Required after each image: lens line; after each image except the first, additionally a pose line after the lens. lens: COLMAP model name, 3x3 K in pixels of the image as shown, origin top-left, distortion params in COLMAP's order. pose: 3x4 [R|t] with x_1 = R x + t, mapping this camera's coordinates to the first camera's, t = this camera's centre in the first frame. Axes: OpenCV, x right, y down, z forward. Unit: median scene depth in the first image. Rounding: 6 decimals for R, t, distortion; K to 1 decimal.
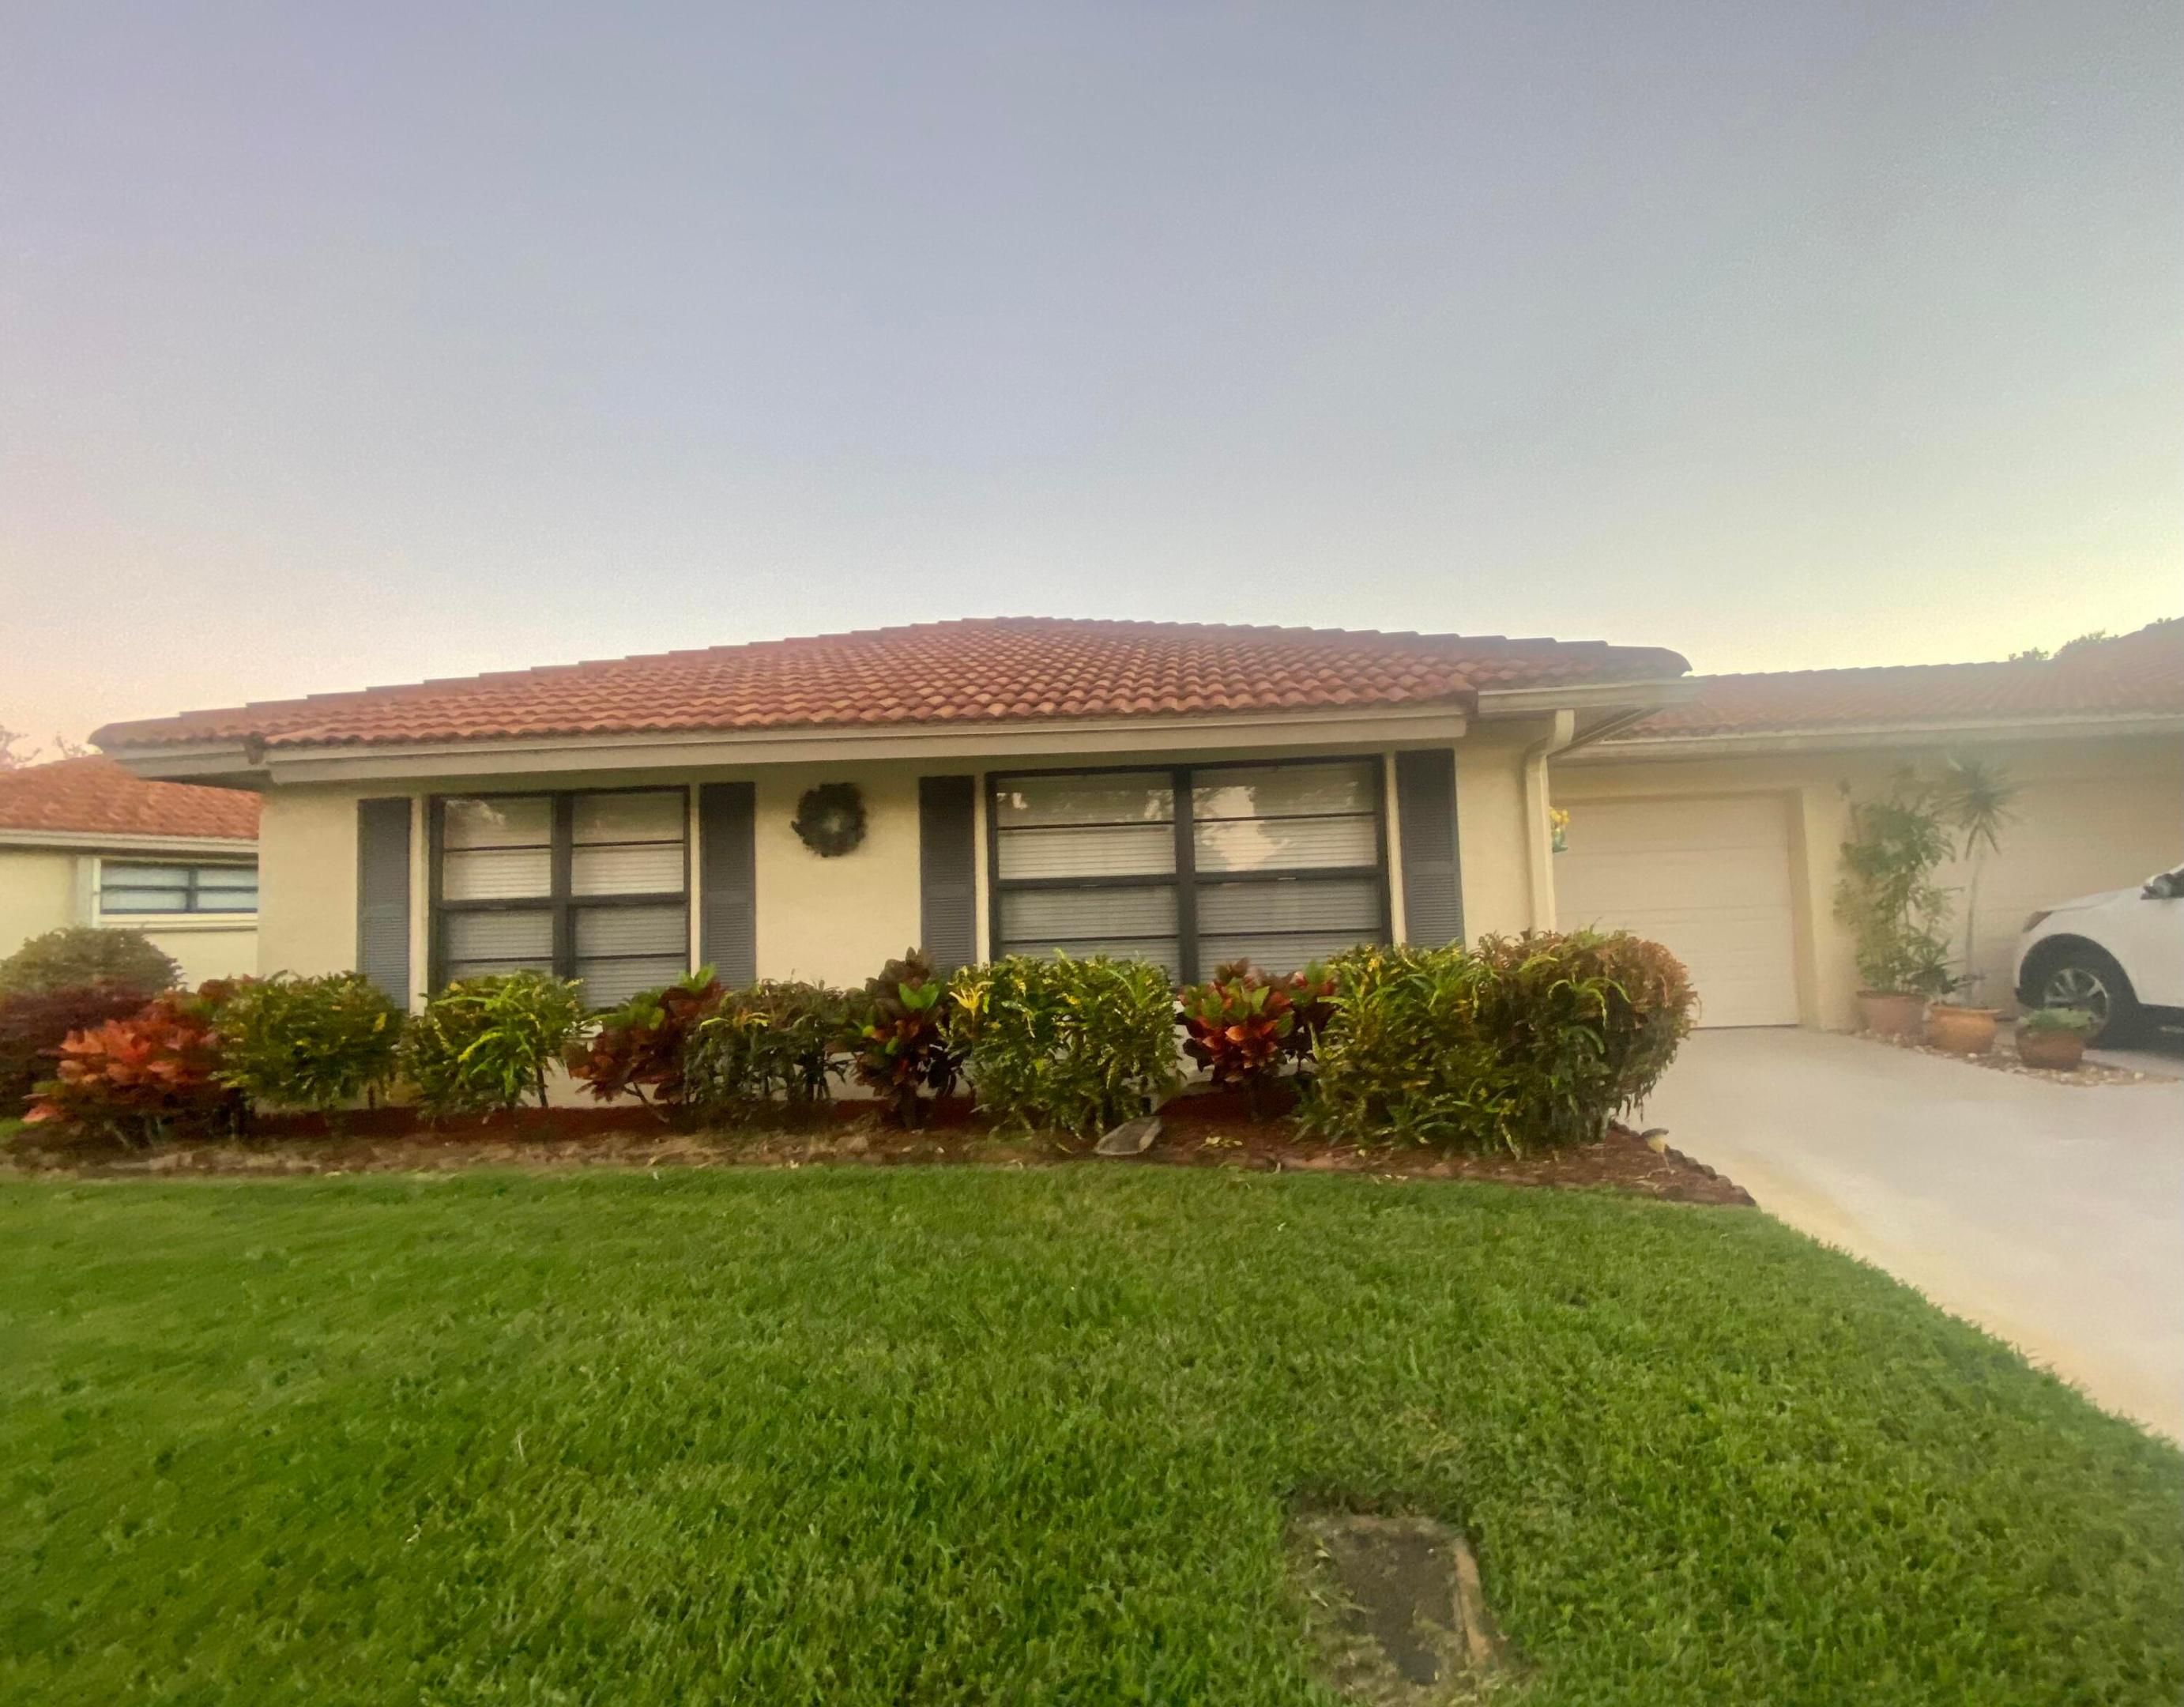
lens RADIAL K [[923.6, 0, 1092.0], [0, 923.6, 853.5], [0, 0, 1]] dist [0.016721, -0.025101]
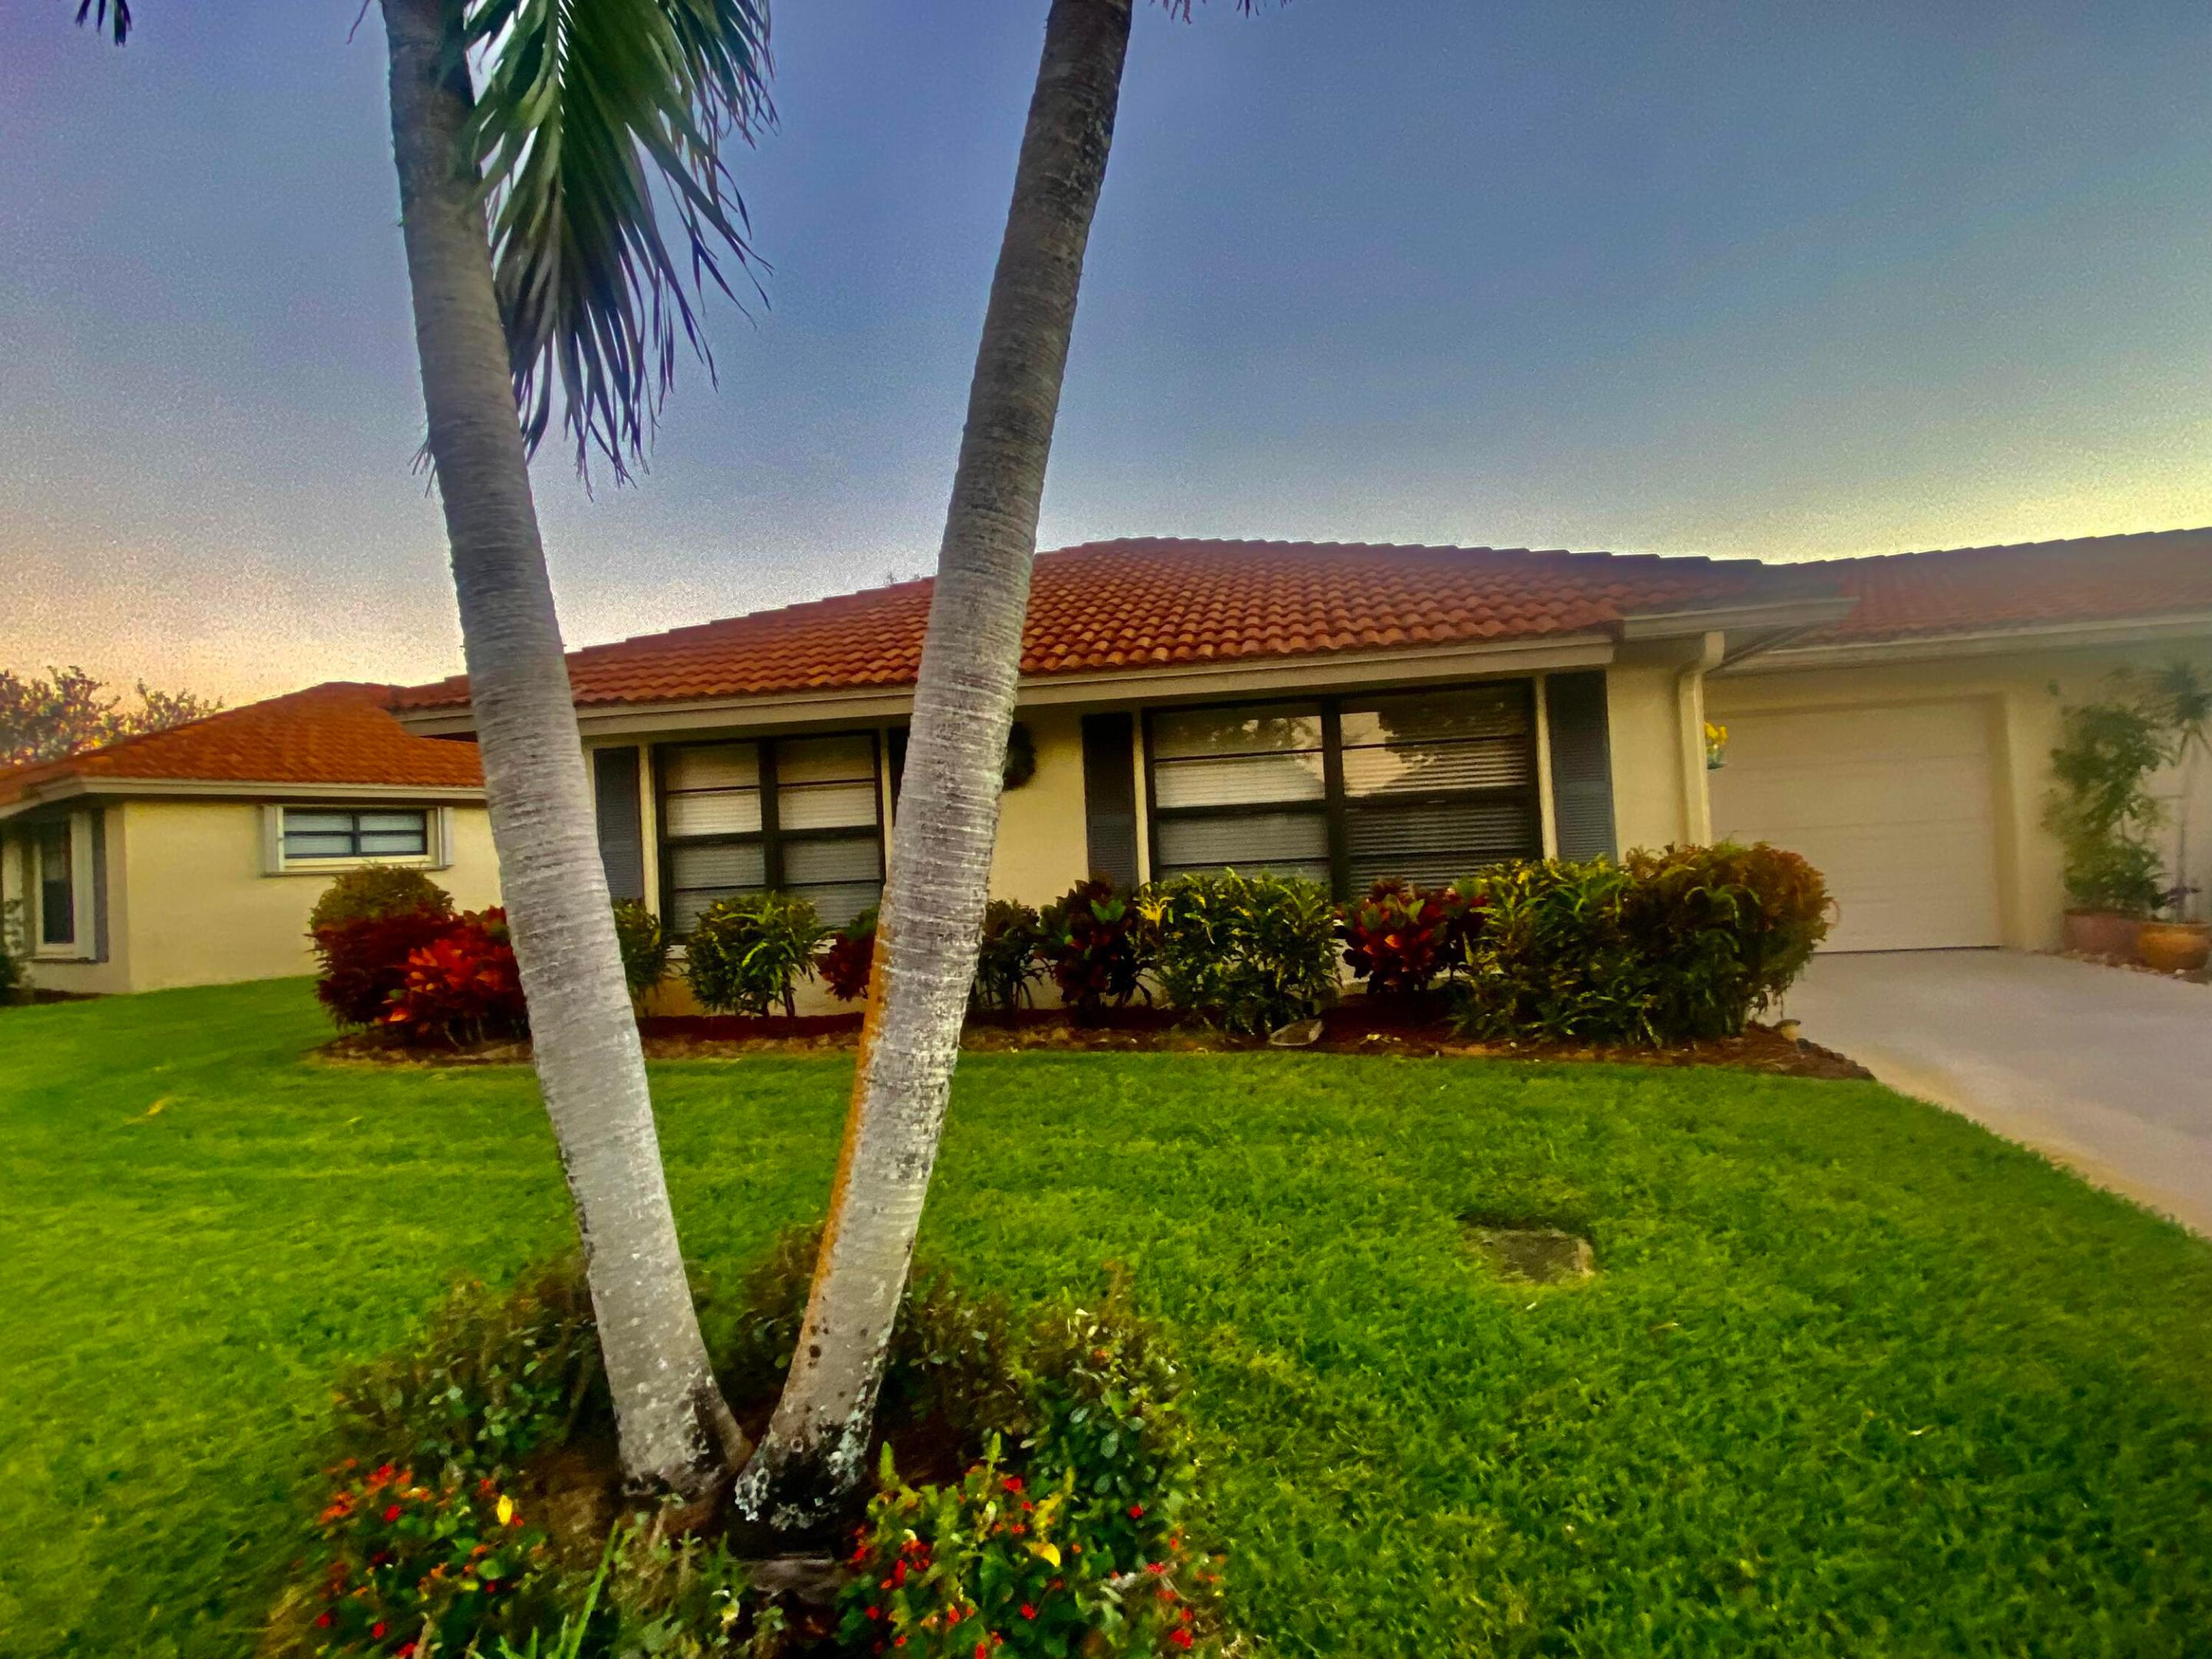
lens RADIAL K [[1110.7, 0, 1022.0], [0, 1110.7, 820.6], [0, 0, 1]] dist [0.022634, -0.042739]
pose [[0.991058, -0.020118, -0.131909, -0.107900], [0.025547, 0.998889, 0.039596, -0.015648], [0.130966, -0.042612, 0.990471, -0.379899]]
